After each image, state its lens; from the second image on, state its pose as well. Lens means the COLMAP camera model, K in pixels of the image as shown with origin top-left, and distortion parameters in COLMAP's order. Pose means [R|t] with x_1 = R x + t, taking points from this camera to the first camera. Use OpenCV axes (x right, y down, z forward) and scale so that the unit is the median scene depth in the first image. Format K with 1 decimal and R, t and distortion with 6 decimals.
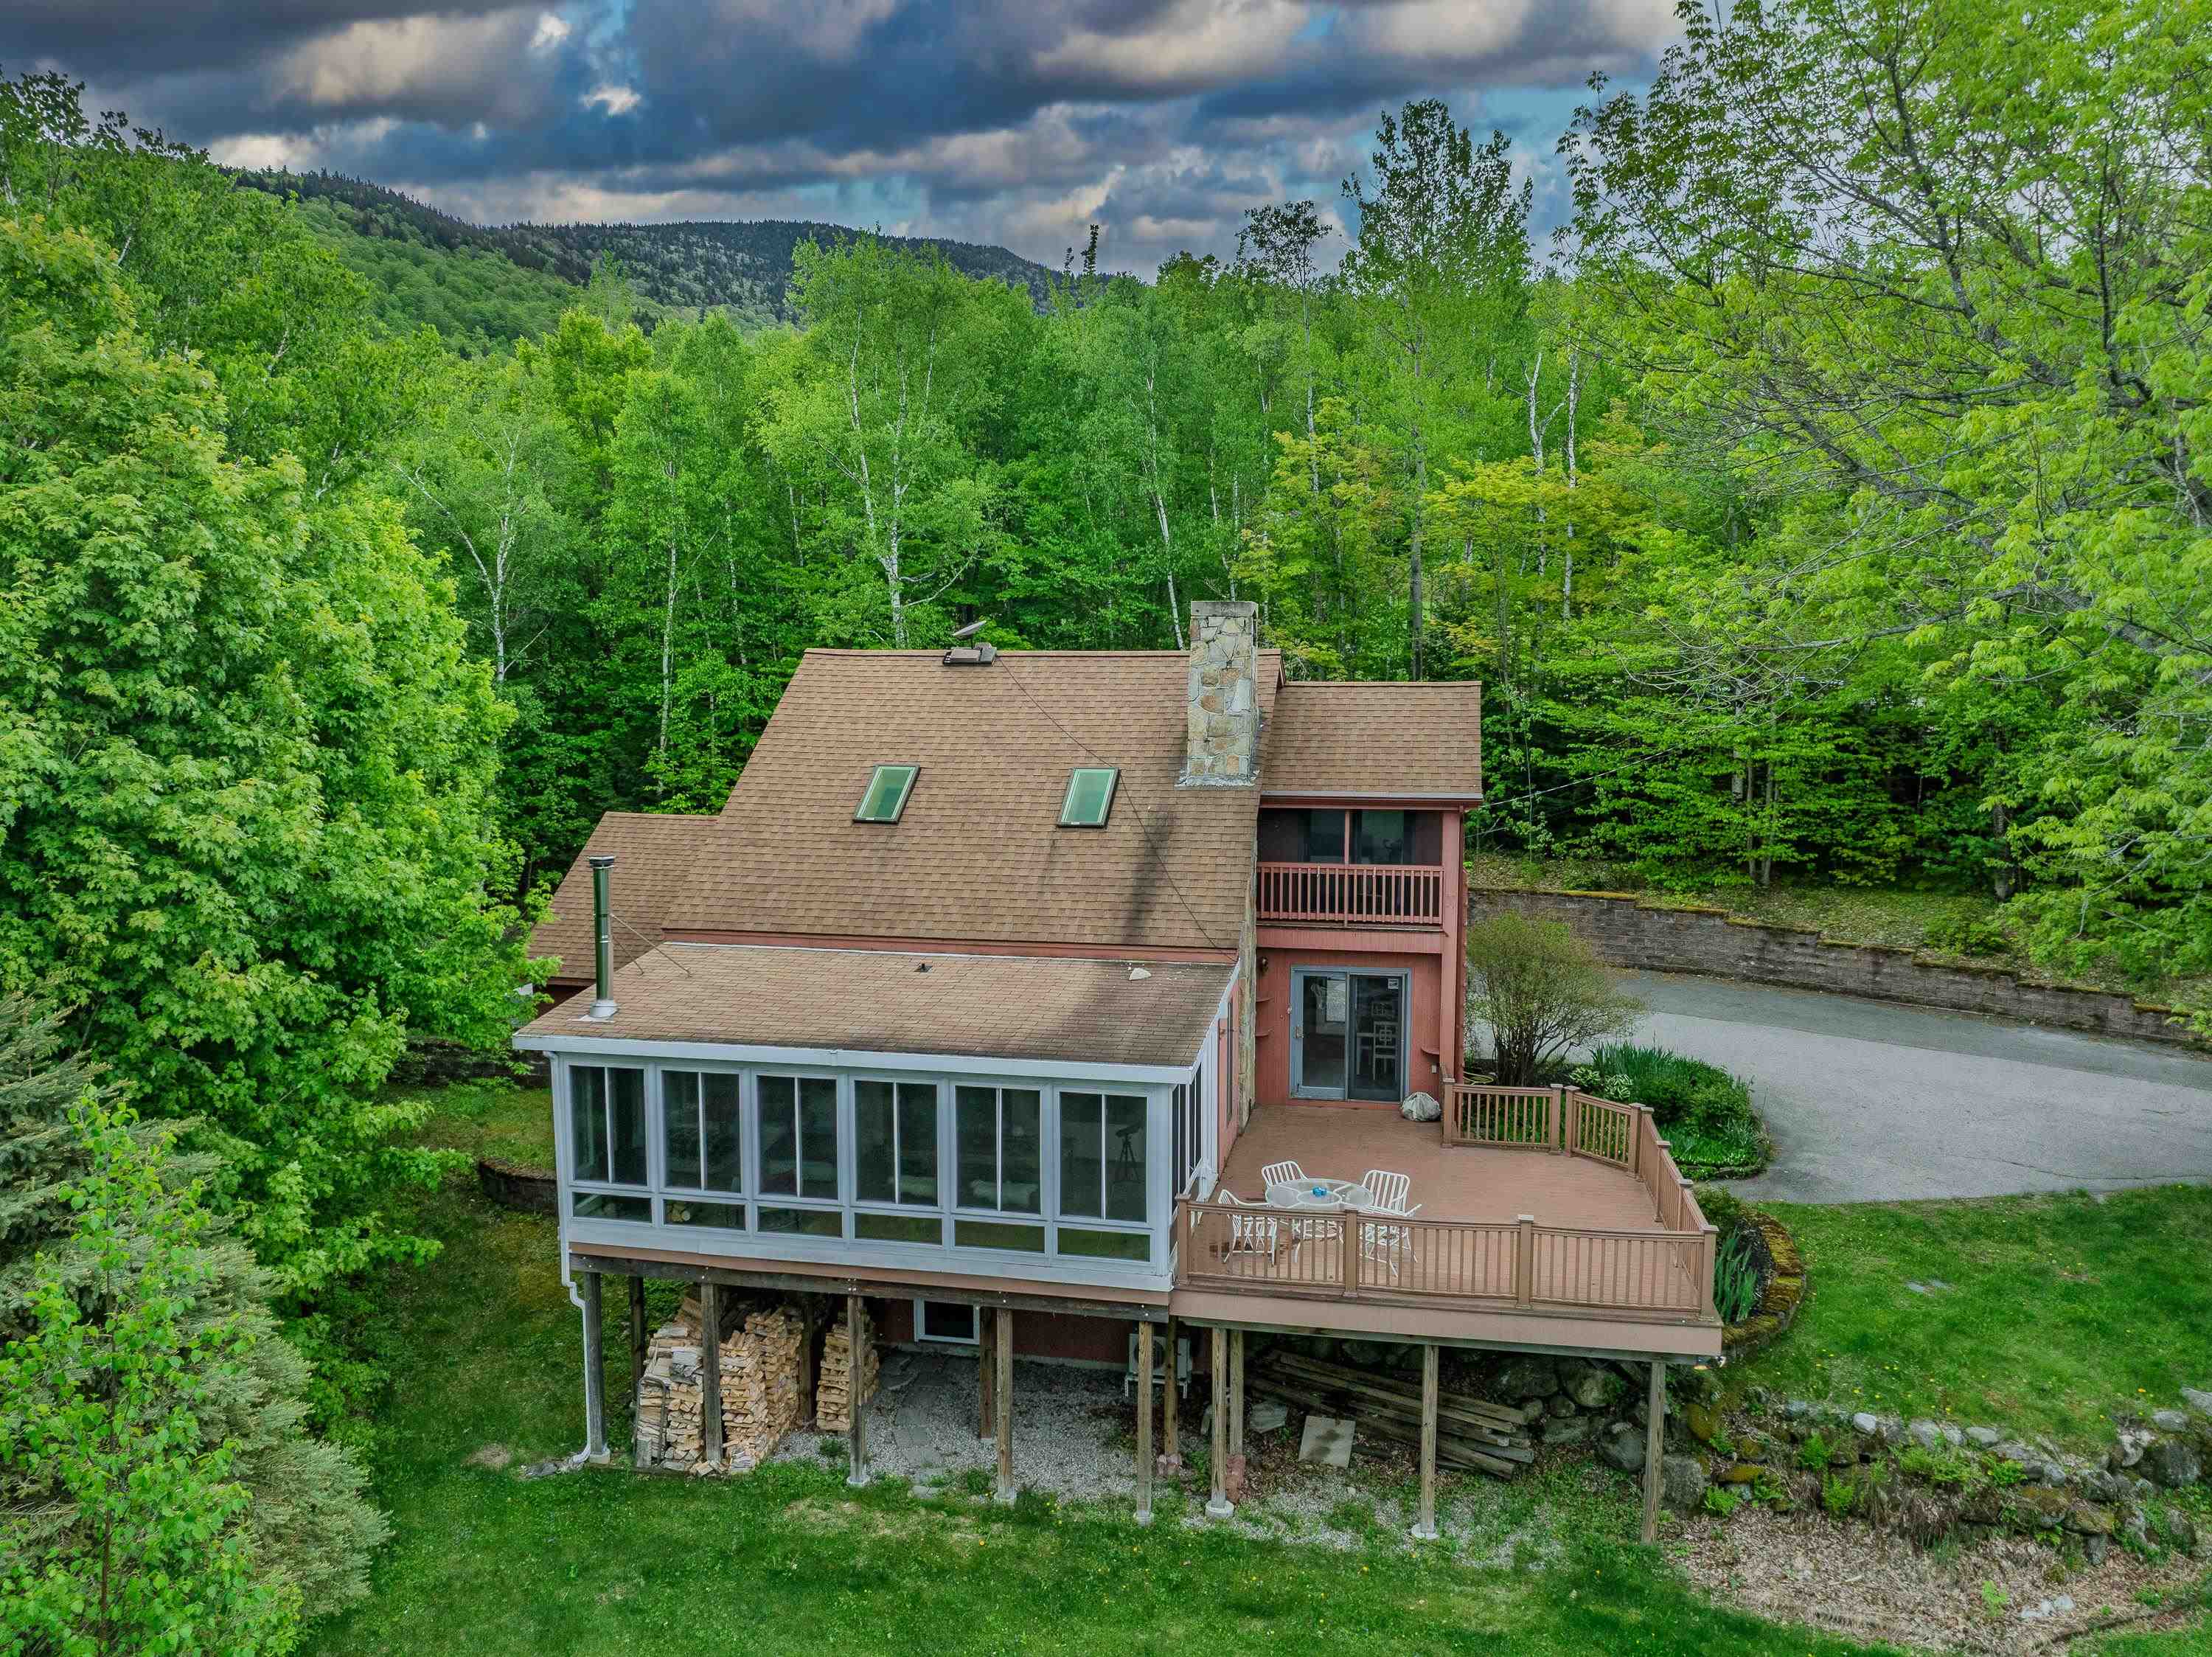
lens RADIAL K [[1555.2, 0, 1106.0], [0, 1555.2, 828.5], [0, 0, 1]] dist [-0.038248, 0.000212]
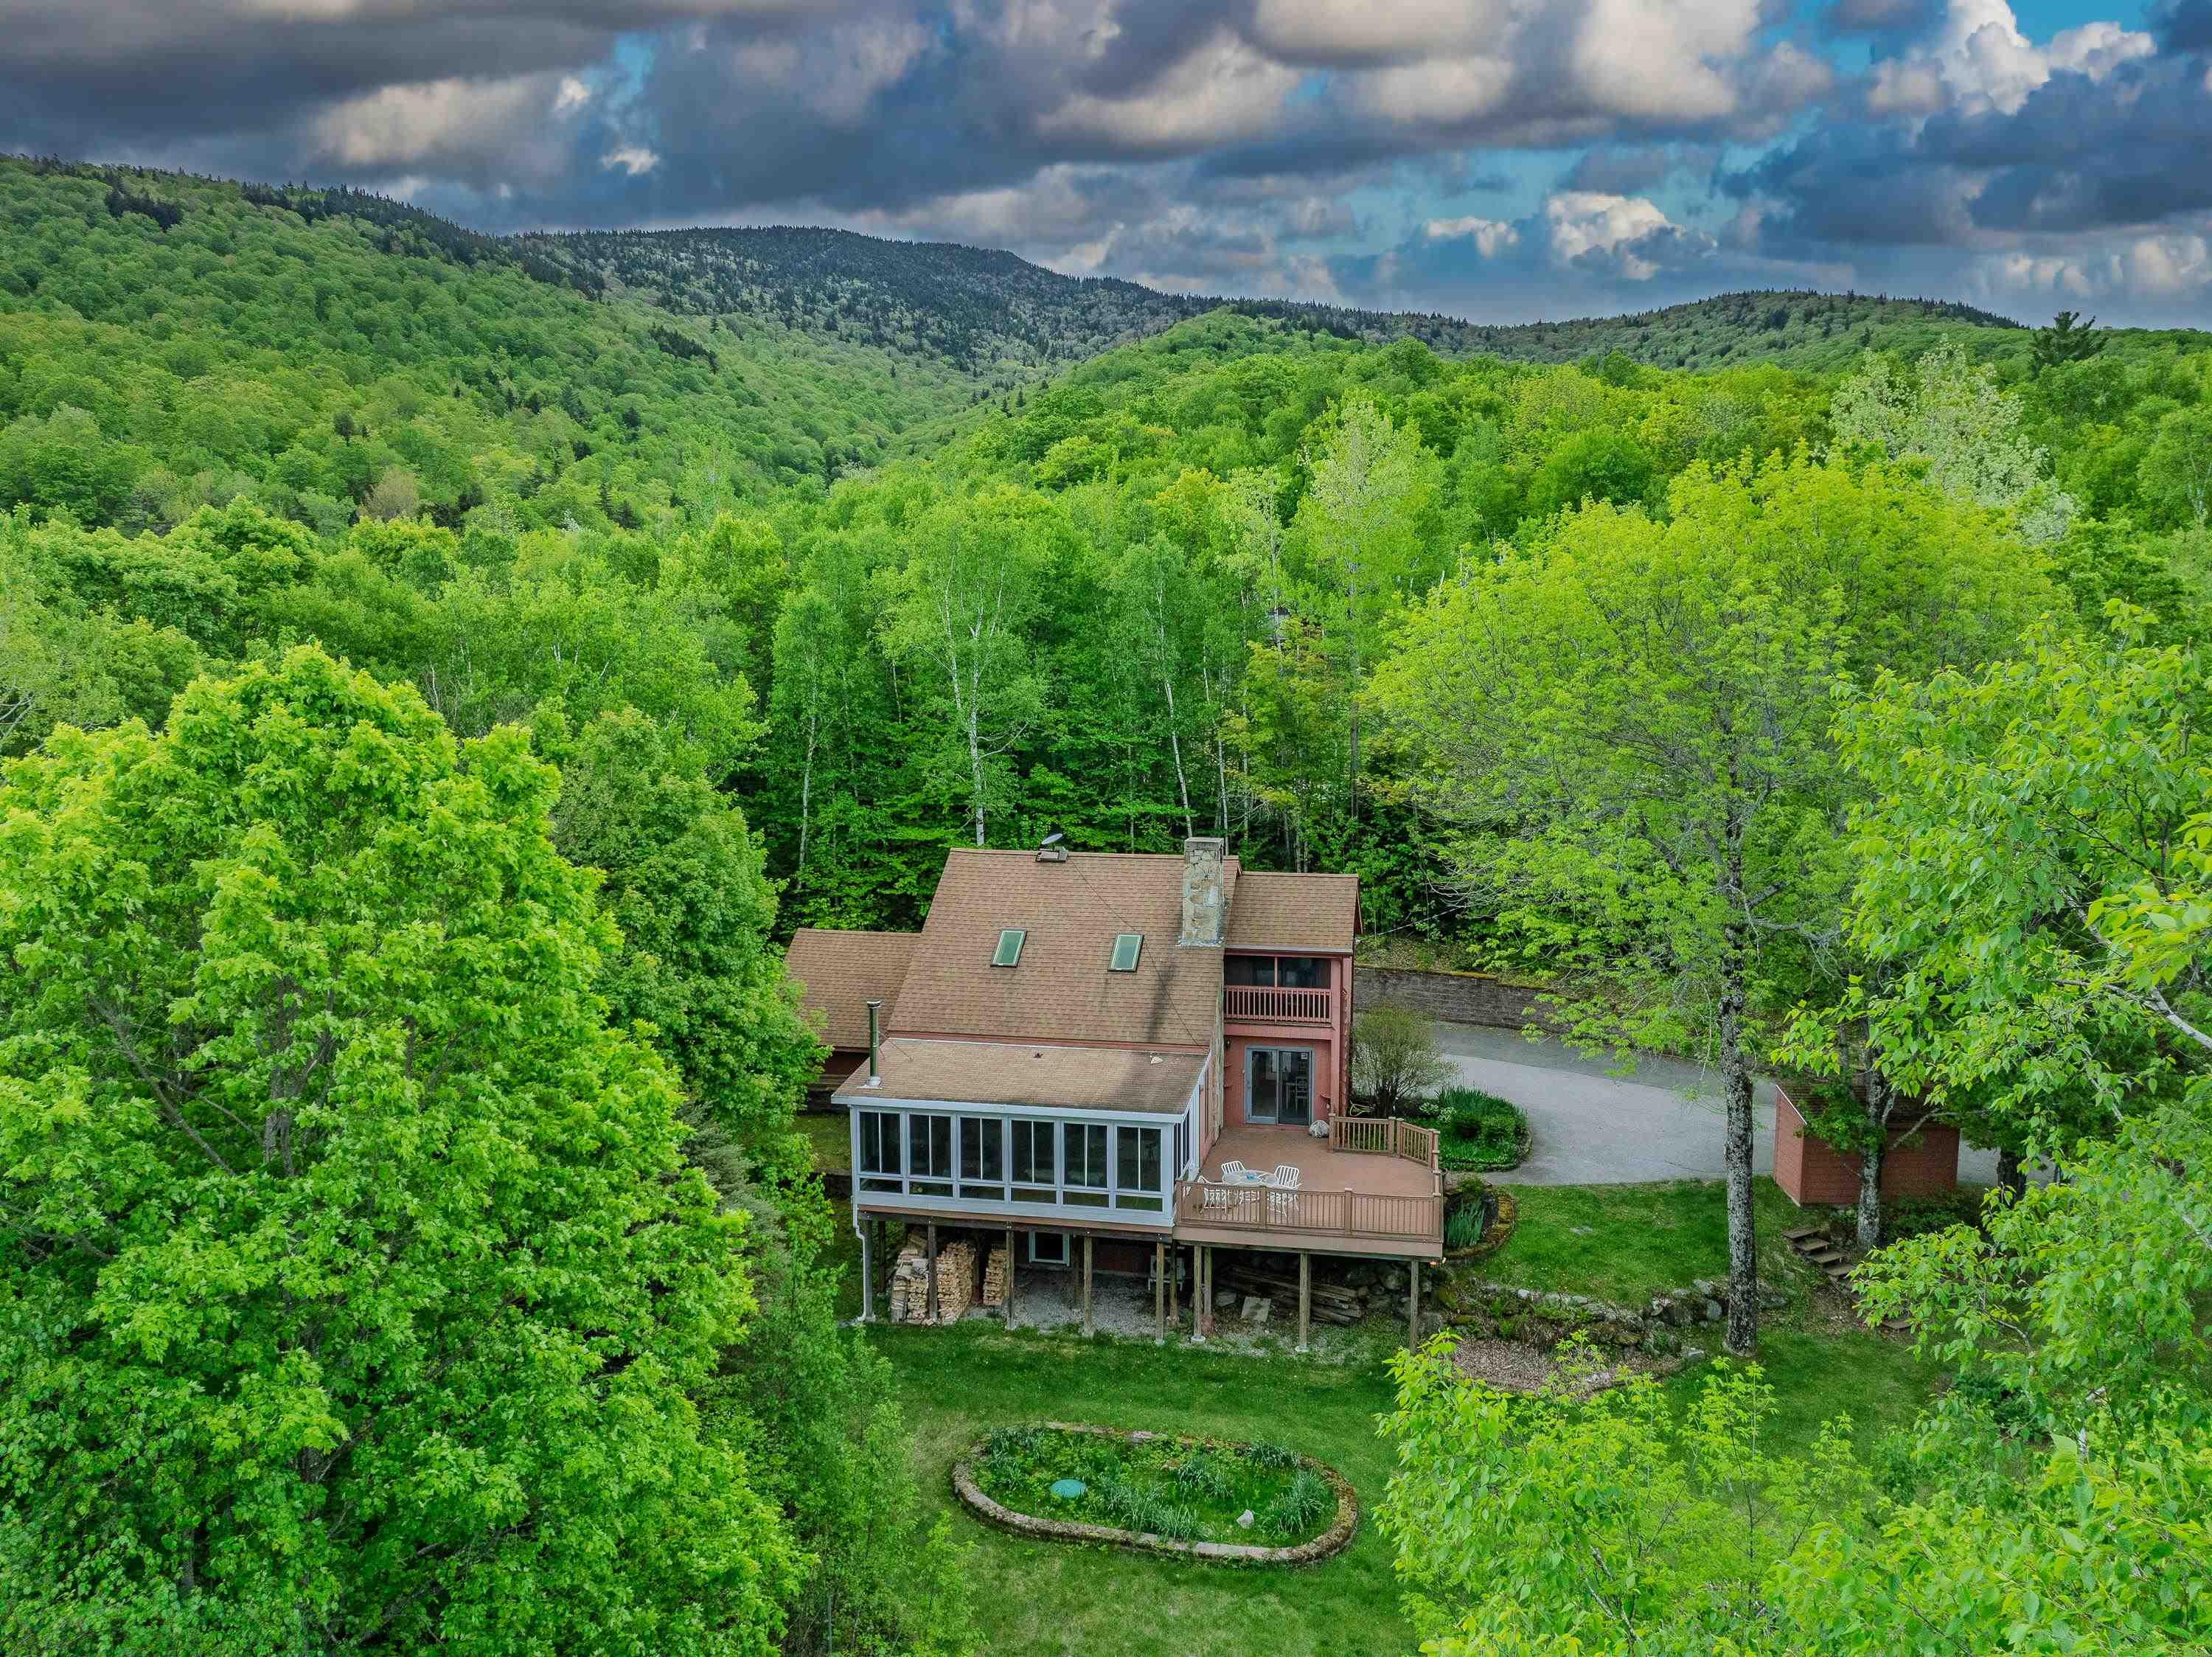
lens RADIAL K [[1555.2, 0, 1106.0], [0, 1555.2, 828.5], [0, 0, 1]] dist [-0.038248, 0.000212]
pose [[0.999993, -0.001178, -0.003507, -0.033405], [0.001185, 0.999997, 0.002127, -0.197890], [0.003504, -0.002131, 0.999992, -0.904049]]
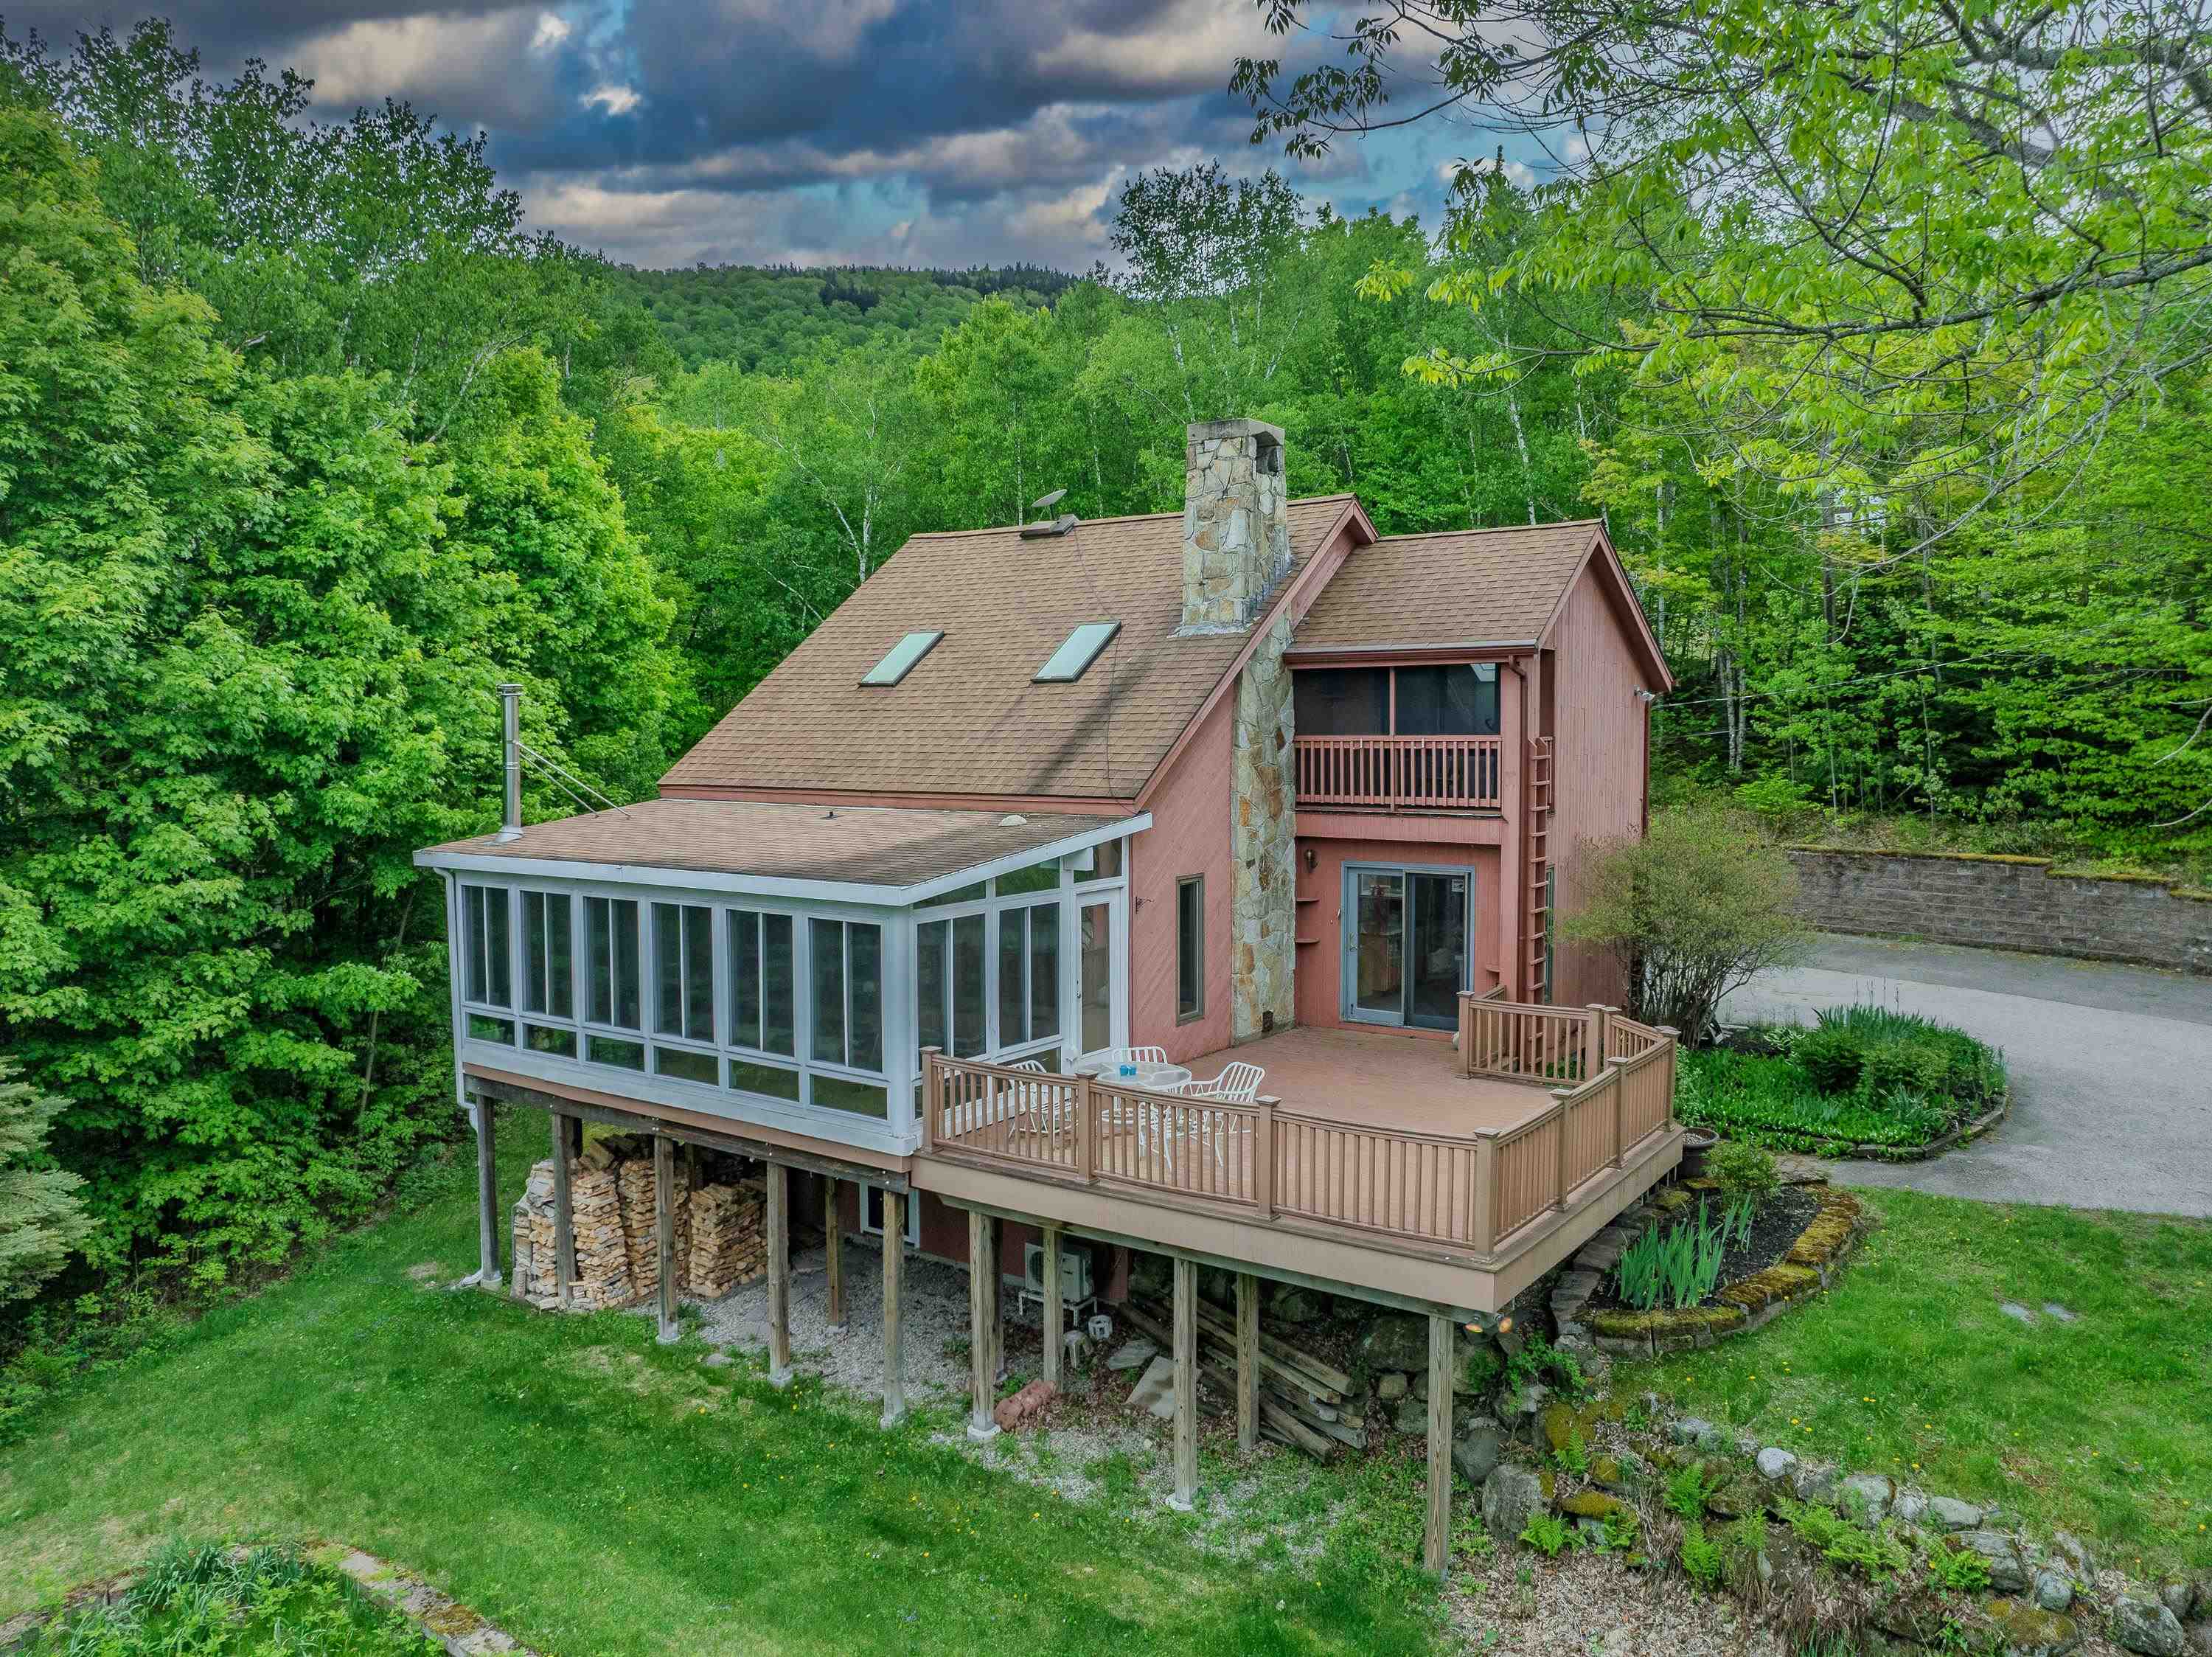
lens RADIAL K [[1555.2, 0, 1106.0], [0, 1555.2, 828.5], [0, 0, 1]] dist [-0.038248, 0.000212]
pose [[0.915748, 0.022015, -0.401149, 0.442079], [-0.033117, 0.999236, -0.020761, 0.120087], [0.400385, 0.032297, 0.915778, 0.230429]]
